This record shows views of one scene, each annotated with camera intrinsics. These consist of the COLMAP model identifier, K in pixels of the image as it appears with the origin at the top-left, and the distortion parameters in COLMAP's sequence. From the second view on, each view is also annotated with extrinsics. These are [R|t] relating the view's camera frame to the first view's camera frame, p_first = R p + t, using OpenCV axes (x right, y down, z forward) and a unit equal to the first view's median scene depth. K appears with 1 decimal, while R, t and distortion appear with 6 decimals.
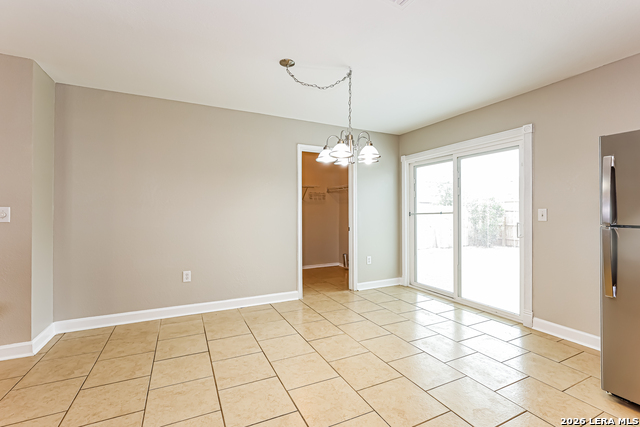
lens RADIAL K [[291.8, 0, 322.5], [0, 291.8, 209.6], [0, 0, 1]] dist [-0.000859, 0.000292]
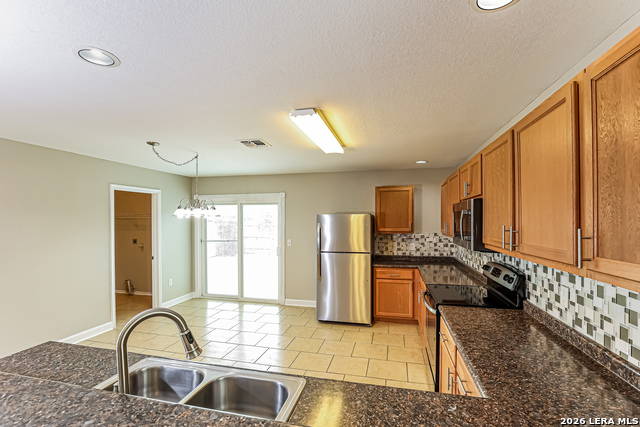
lens RADIAL K [[291.6, 0, 323.2], [0, 291.6, 218.4], [0, 0, 1]] dist [-0.019862, 0.000178]
pose [[0.648482, 0.003728, 0.761221, -0.382722], [-0.005010, 0.999987, -0.000629, -0.101381], [-0.761214, -0.003406, 0.648492, -0.271026]]
